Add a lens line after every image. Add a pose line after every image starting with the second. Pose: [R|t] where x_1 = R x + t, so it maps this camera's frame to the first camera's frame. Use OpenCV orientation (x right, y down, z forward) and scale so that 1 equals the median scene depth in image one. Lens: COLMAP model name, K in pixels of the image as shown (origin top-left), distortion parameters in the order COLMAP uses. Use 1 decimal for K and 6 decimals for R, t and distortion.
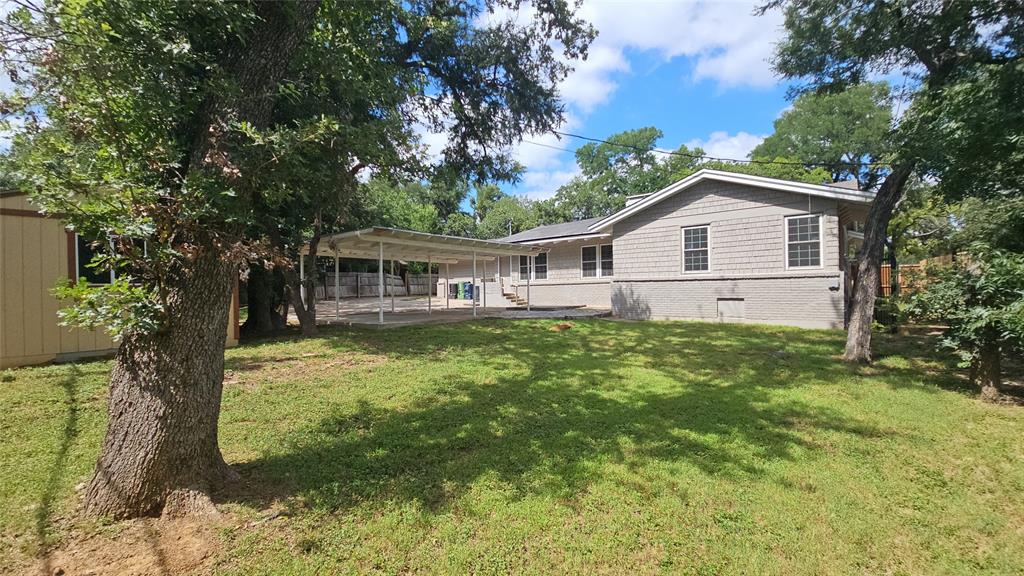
lens RADIAL K [[414.7, 0, 517.7], [0, 414.7, 289.8], [0, 0, 1]] dist [0.014435, -0.008053]
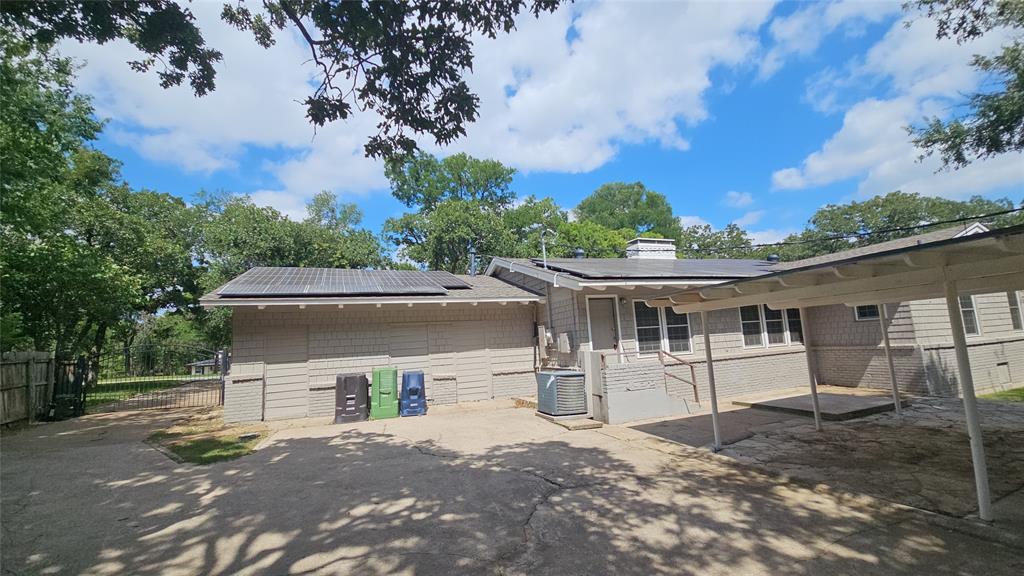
lens RADIAL K [[414.7, 0, 517.7], [0, 414.7, 289.8], [0, 0, 1]] dist [0.014435, -0.008053]
pose [[0.487673, 0.107020, 0.866442, -0.484520], [0.049521, 0.987469, -0.149842, -0.032117], [-0.871621, 0.115981, 0.476262, 0.851776]]
